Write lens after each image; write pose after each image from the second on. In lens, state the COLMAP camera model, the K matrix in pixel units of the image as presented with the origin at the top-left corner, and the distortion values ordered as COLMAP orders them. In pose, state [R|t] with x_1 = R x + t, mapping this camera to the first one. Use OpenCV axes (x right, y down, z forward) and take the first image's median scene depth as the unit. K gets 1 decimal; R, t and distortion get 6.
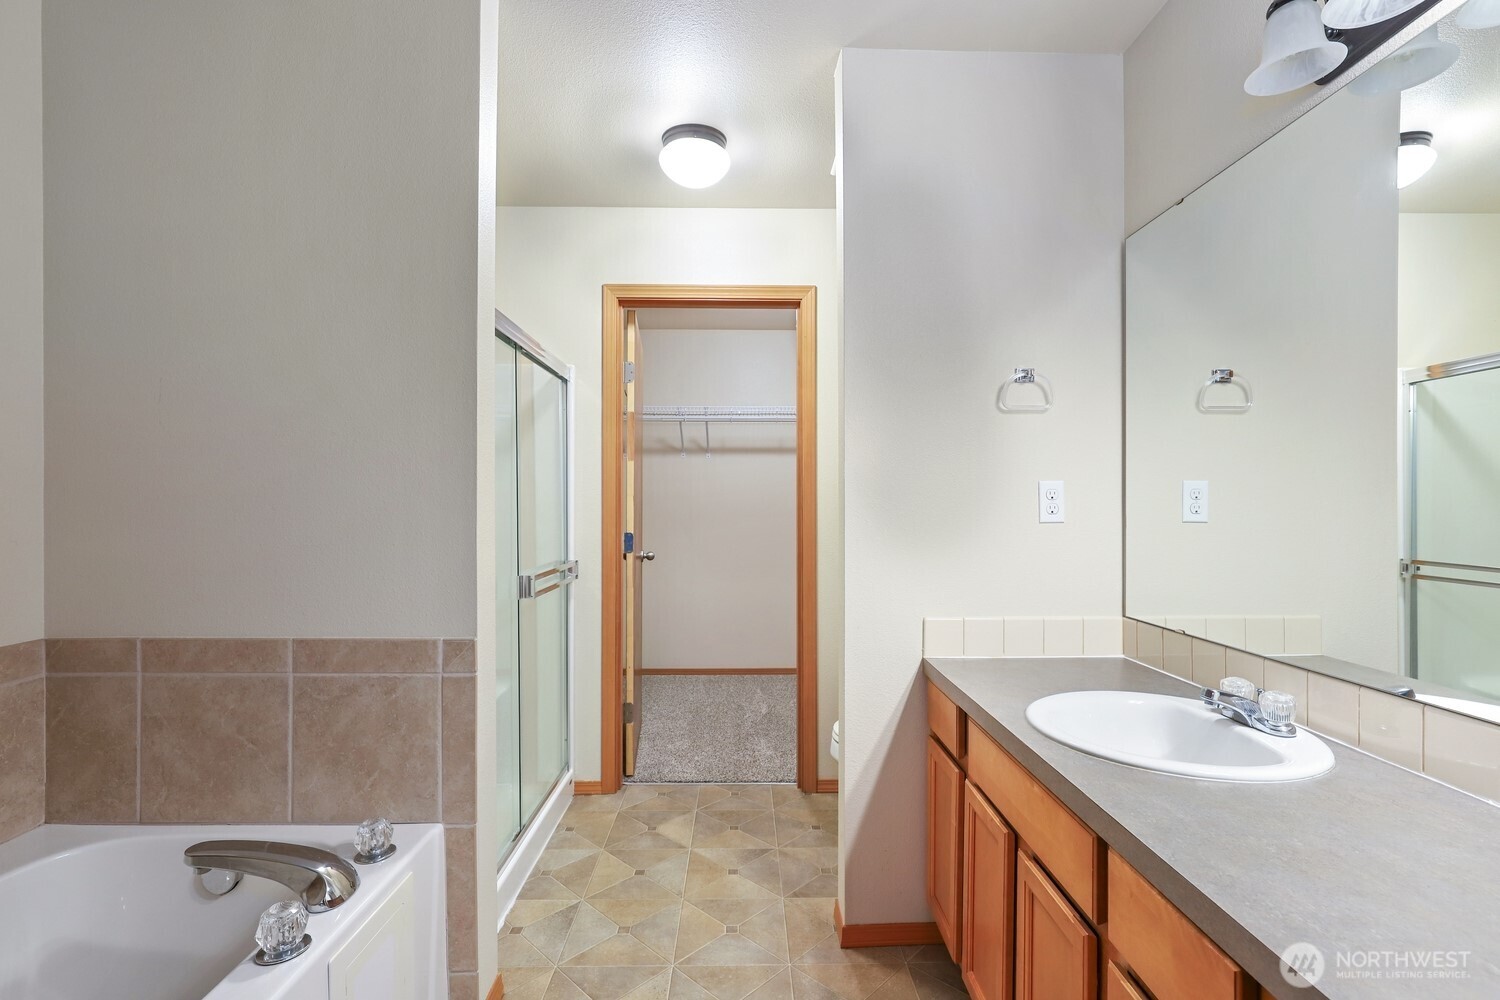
lens RADIAL K [[693.0, 0, 753.3], [0, 693.0, 506.4], [0, 0, 1]] dist [-0.013477, 0.004548]
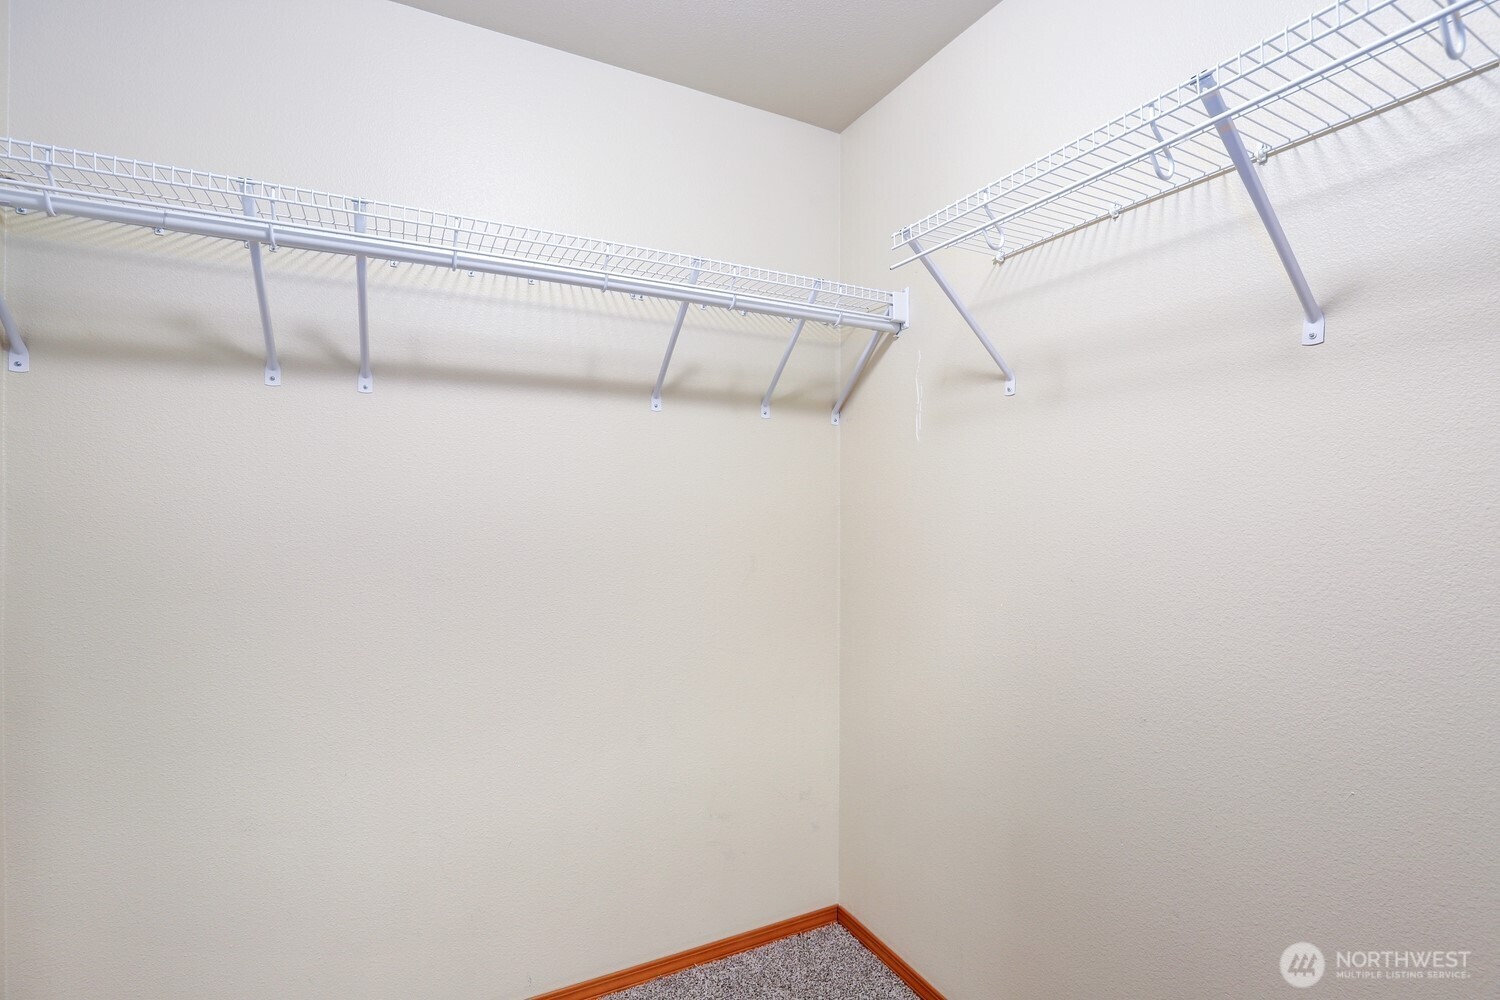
lens RADIAL K [[693.0, 0, 753.4], [0, 693.0, 499.3], [0, 0, 1]] dist [-0.013477, 0.004548]
pose [[0.888413, 0.007941, 0.458976, -0.112781], [-0.020020, 0.999569, 0.021459, -0.067838], [-0.458608, -0.028253, 0.888190, 1.383109]]
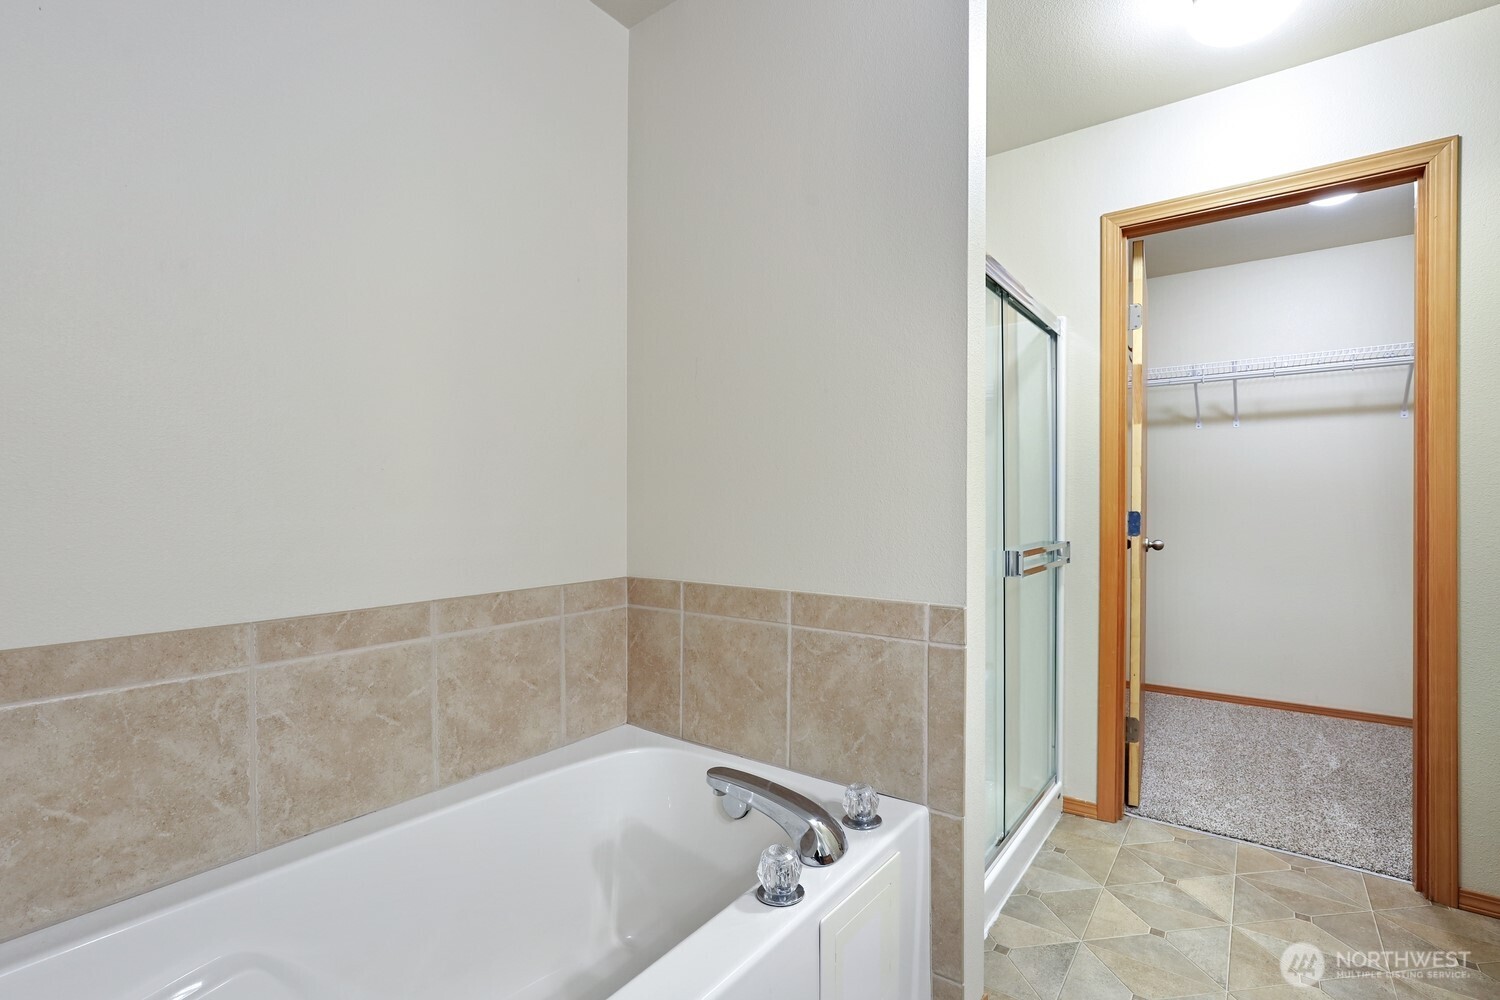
lens RADIAL K [[693.0, 0, 749.0], [0, 693.0, 504.9], [0, 0, 1]] dist [-0.013477, 0.004548]
pose [[0.793099, 0.002264, -0.609088, -0.059319], [-0.003190, 0.999995, -0.000436, 0.044229], [0.609084, 0.002289, 0.793103, 0.094244]]
